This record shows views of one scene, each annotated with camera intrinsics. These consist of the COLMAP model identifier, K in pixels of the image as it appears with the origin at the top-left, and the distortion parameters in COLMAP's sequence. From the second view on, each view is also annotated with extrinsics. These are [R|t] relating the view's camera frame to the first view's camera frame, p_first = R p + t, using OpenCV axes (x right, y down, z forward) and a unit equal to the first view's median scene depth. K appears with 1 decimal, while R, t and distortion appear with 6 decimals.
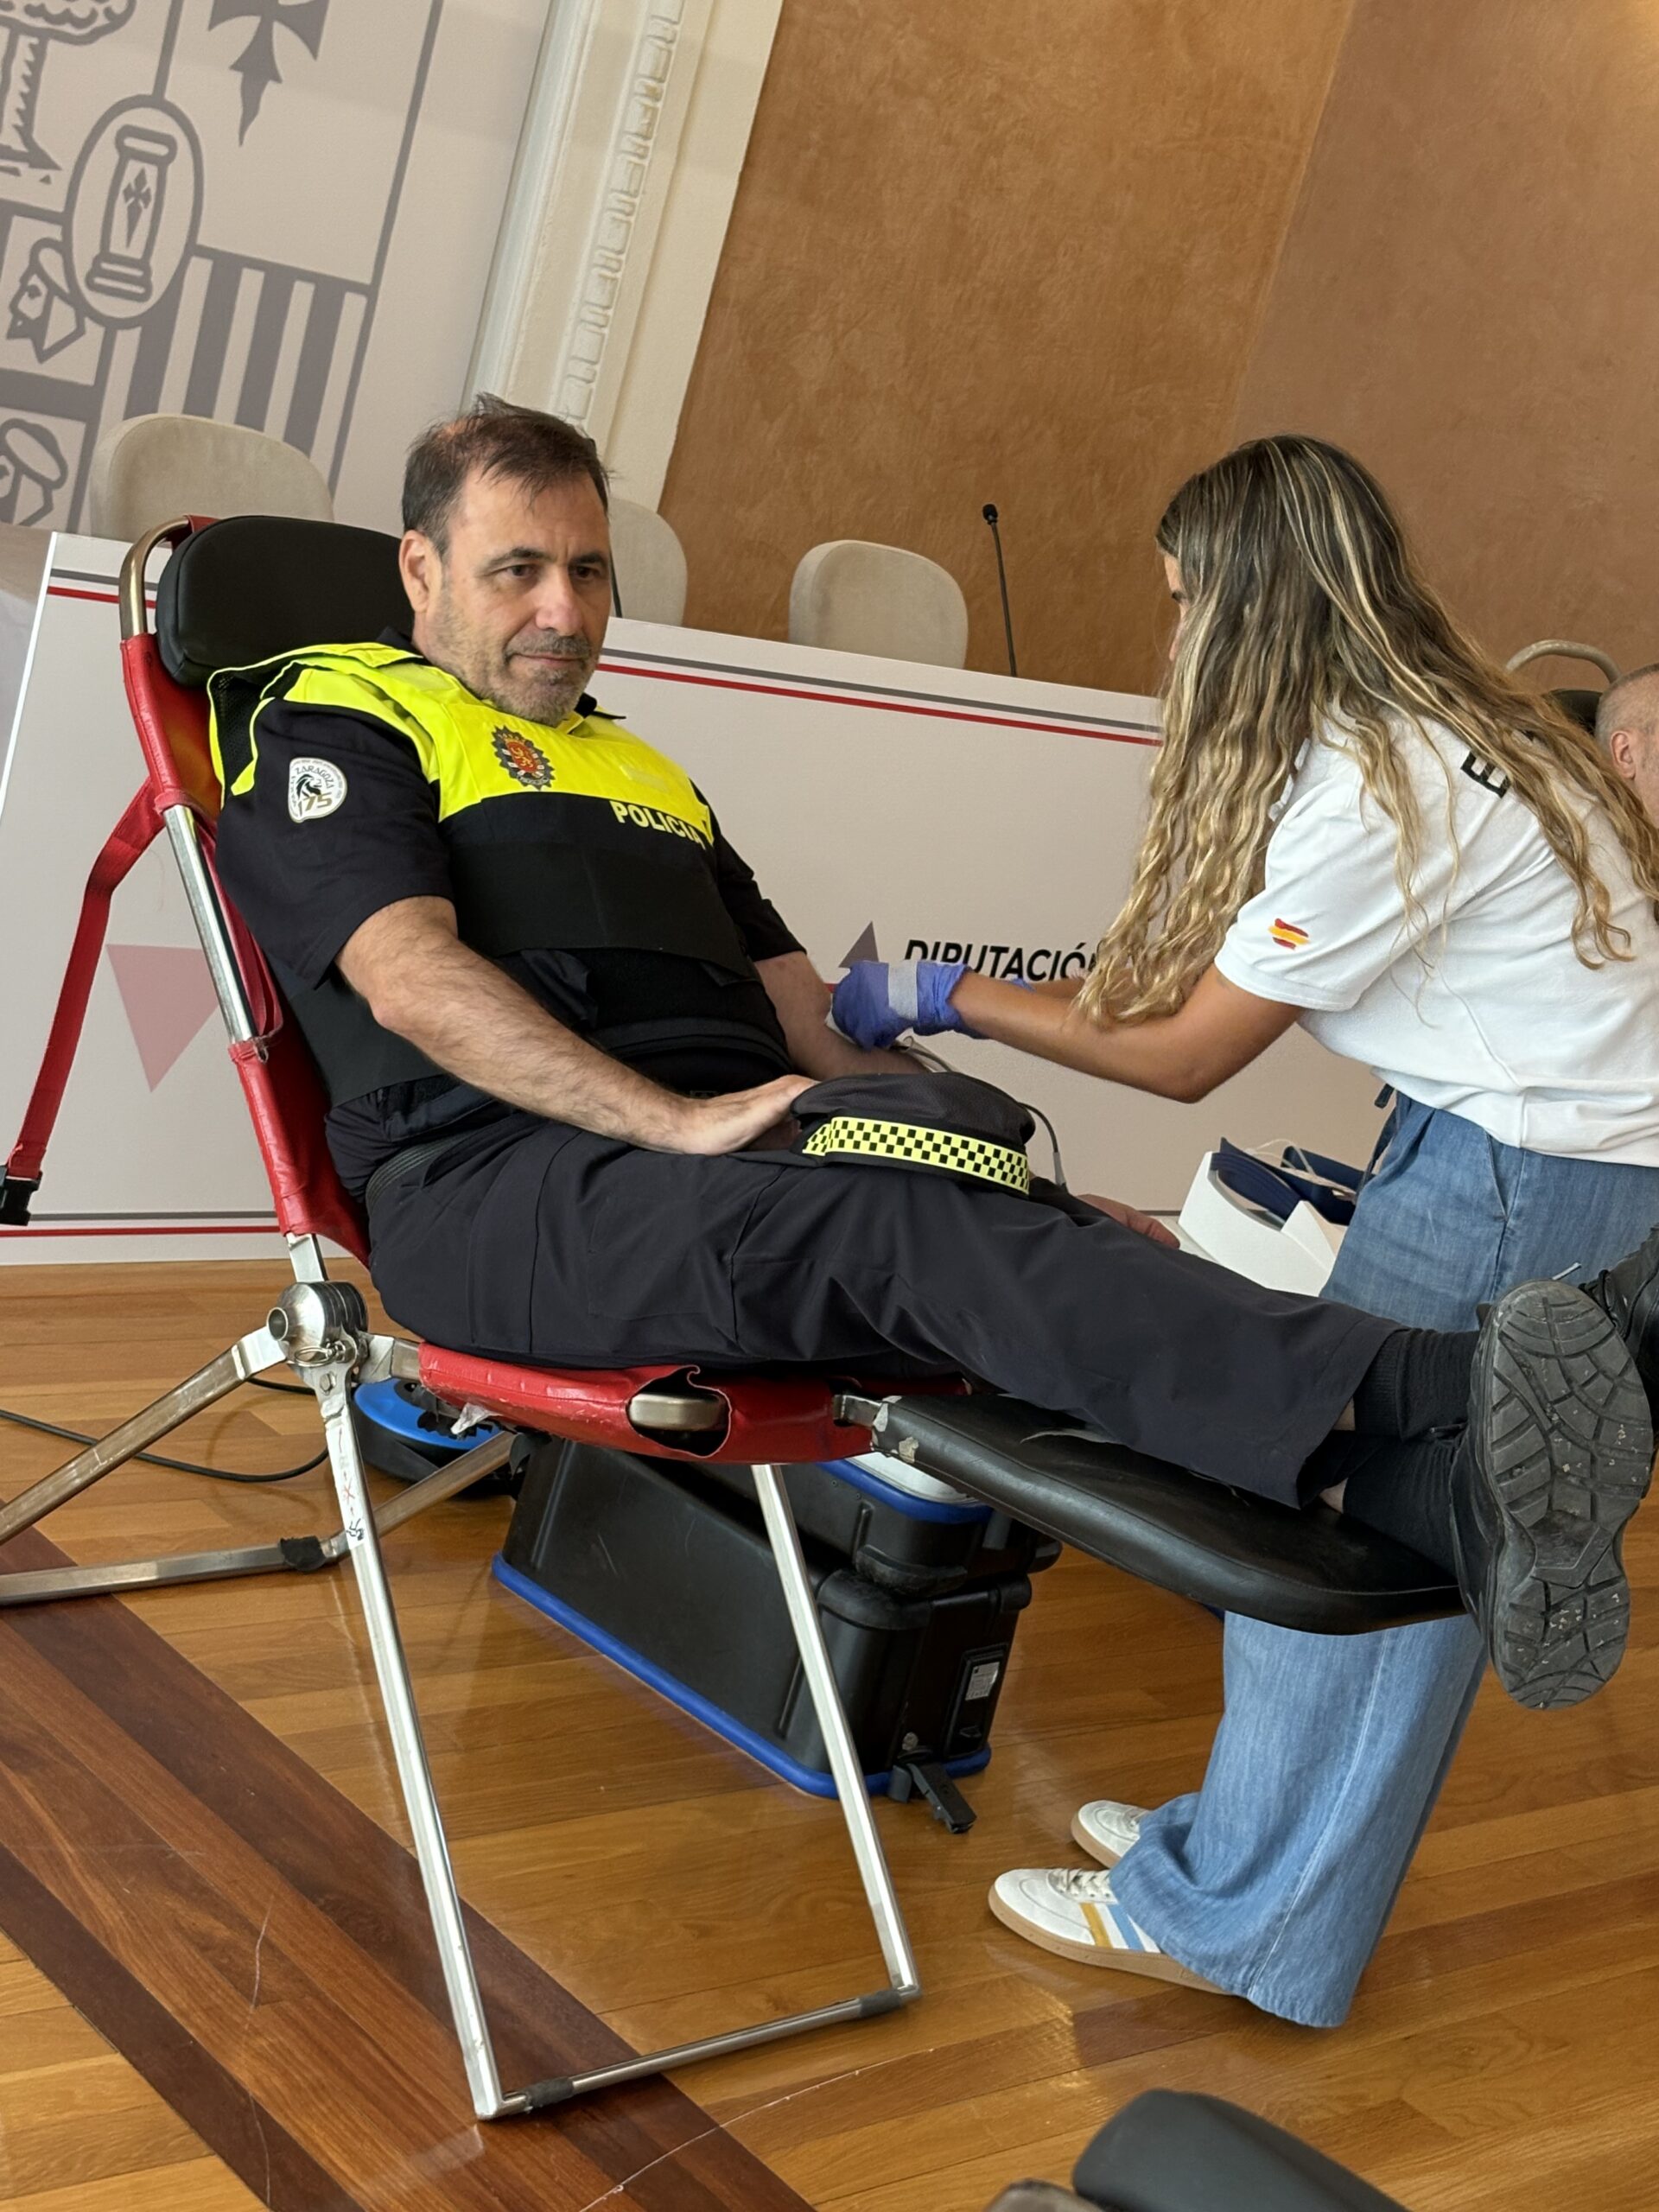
lens RADIAL K [[3476.5, 0, 830.5], [0, 3476.5, 1104.8], [0, 0, 1]] dist [-0.001749, 0.000000]
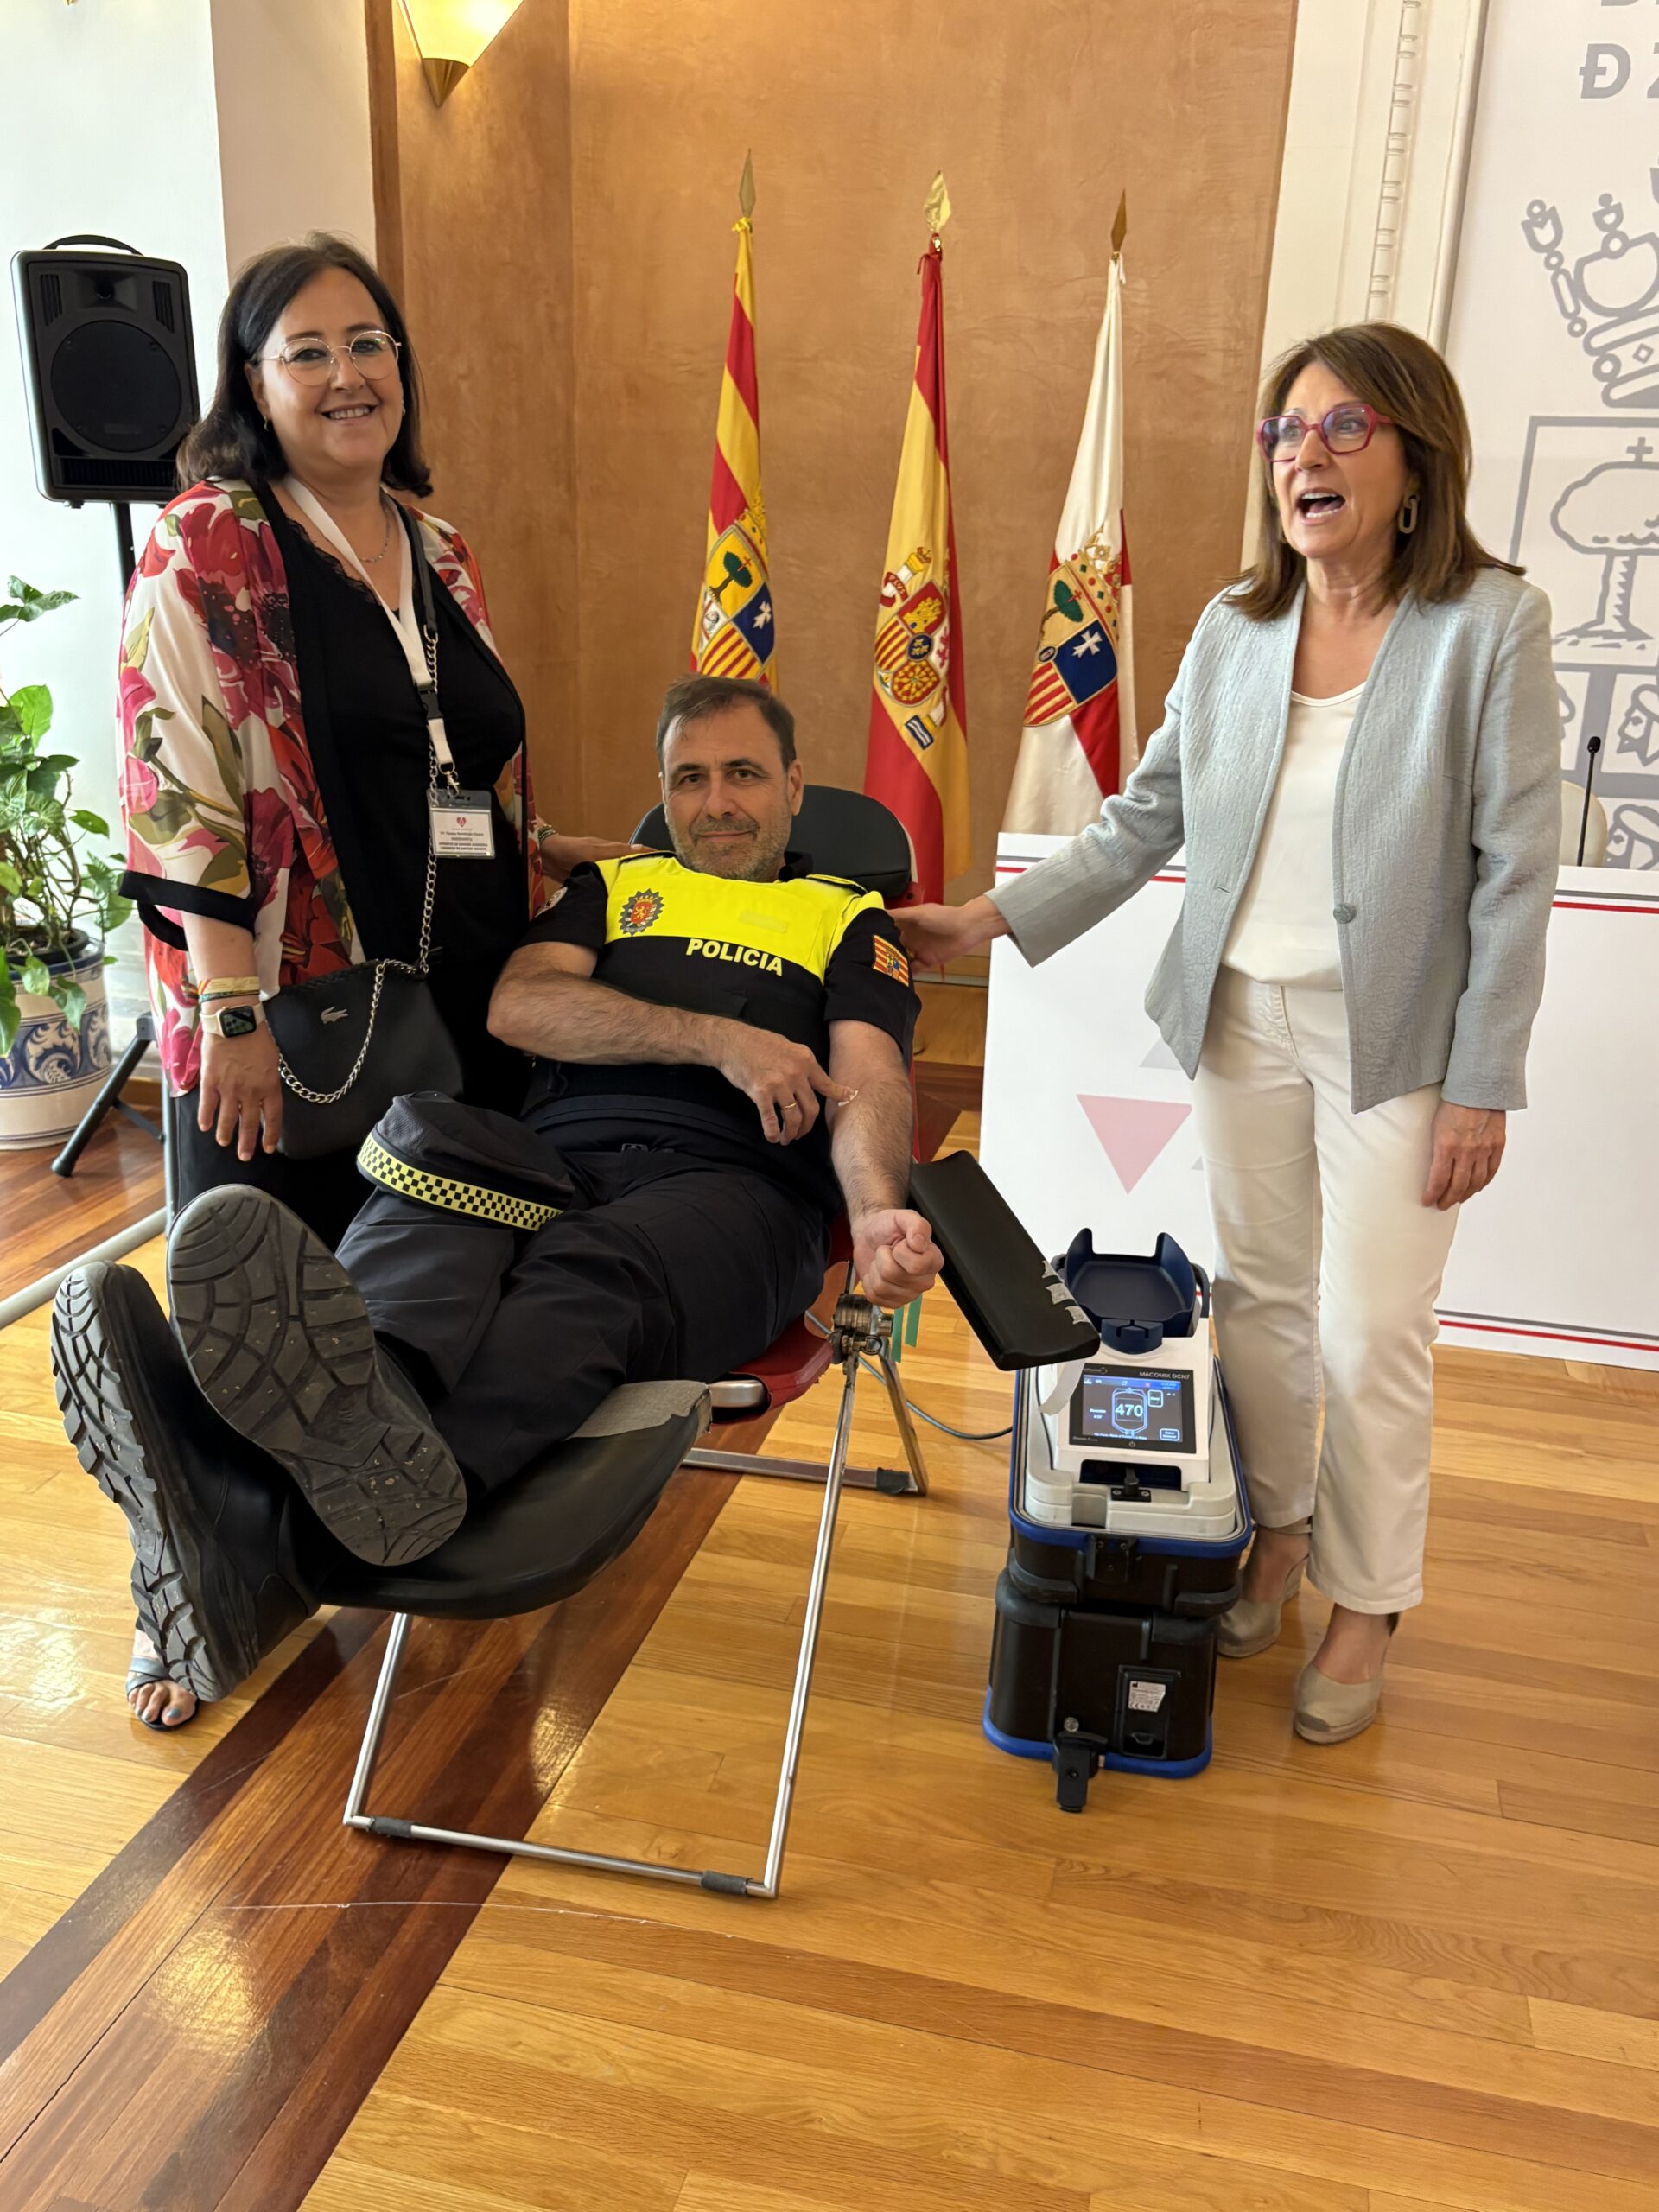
lens RADIAL K [[1795.6, 0, 782.1], [0, 1795.6, 1122.7], [0, 0, 1]] dist [0.026424, -0.024754]
pose [[0.554033, 0.019293, -0.832271, 0.234575], [-0.085606, 0.995752, -0.033905, 0.003148], [0.828082, 0.090032, 0.553331, 0.264503]]
